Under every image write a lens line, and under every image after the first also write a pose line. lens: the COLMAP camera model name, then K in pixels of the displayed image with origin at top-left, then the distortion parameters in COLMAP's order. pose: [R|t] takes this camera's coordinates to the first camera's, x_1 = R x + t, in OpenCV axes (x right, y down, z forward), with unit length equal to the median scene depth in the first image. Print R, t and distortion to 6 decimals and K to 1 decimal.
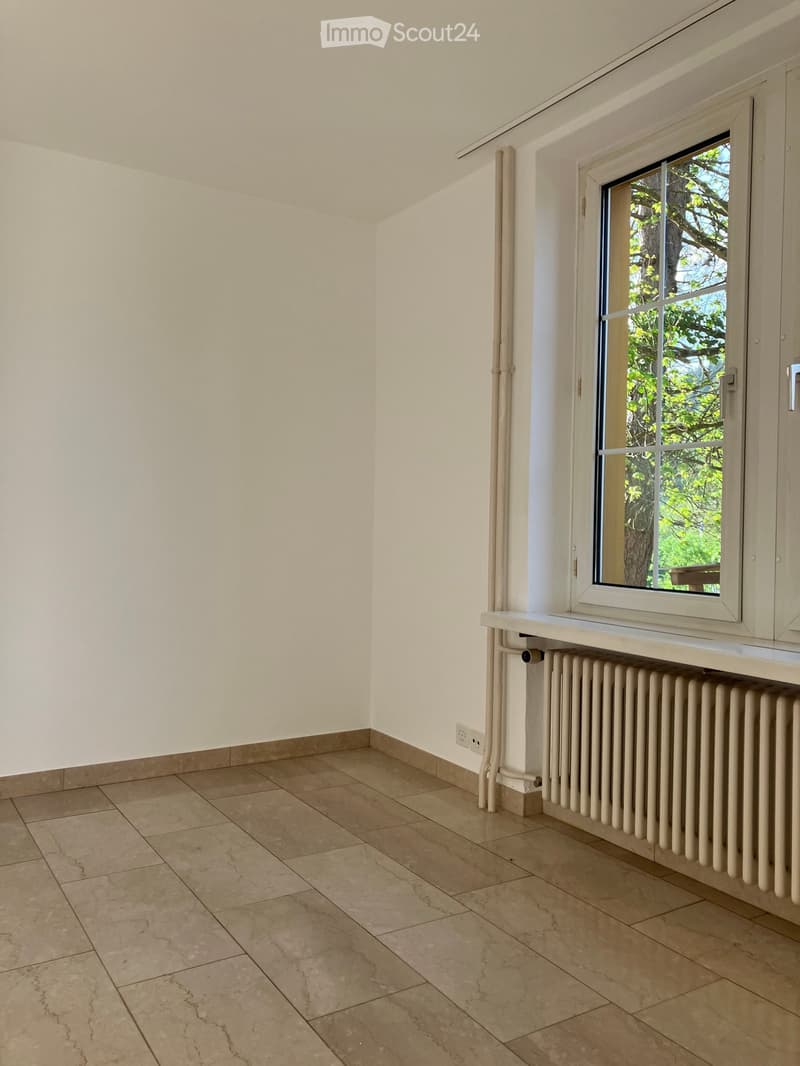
lens RADIAL K [[900.9, 0, 393.9], [0, 900.9, 522.2], [0, 0, 1]] dist [0.030111, -0.021344]
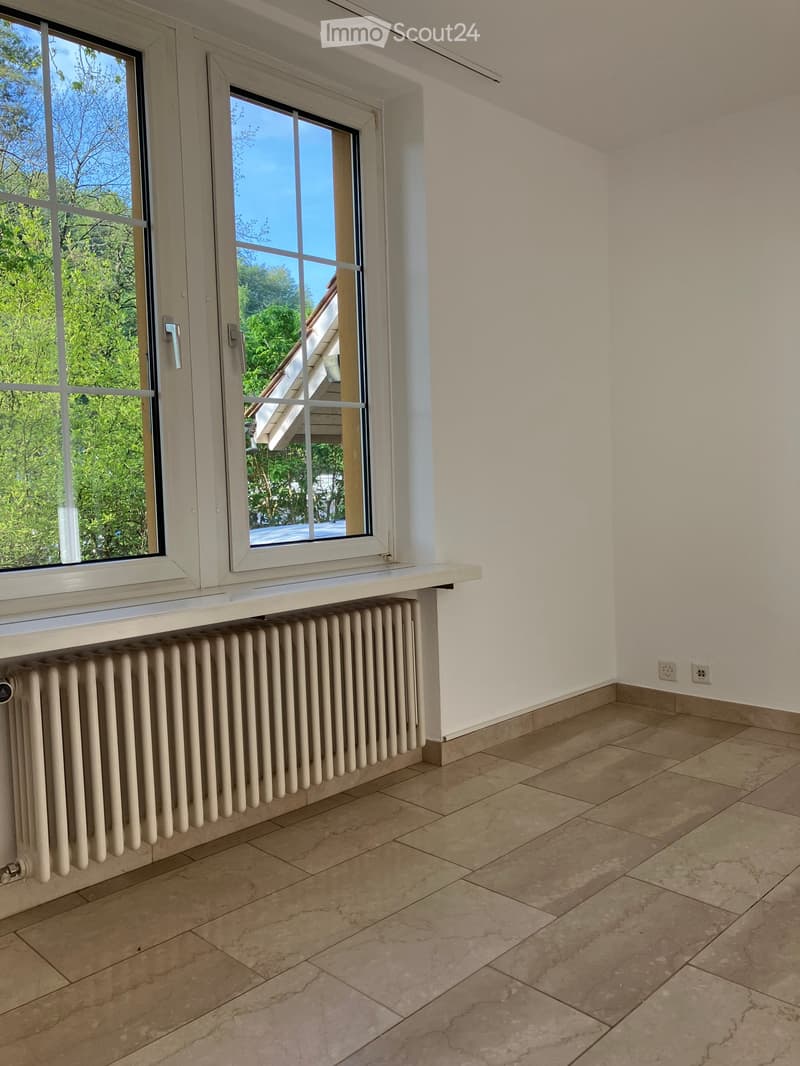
lens RADIAL K [[900.9, 0, 397.0], [0, 900.9, 536.0], [0, 0, 1]] dist [0.030111, -0.021344]
pose [[-0.254260, -0.076429, 0.964111, -0.677928], [0.031746, 0.995676, 0.087303, -0.015145], [-0.966615, 0.052804, -0.250734, 1.094311]]
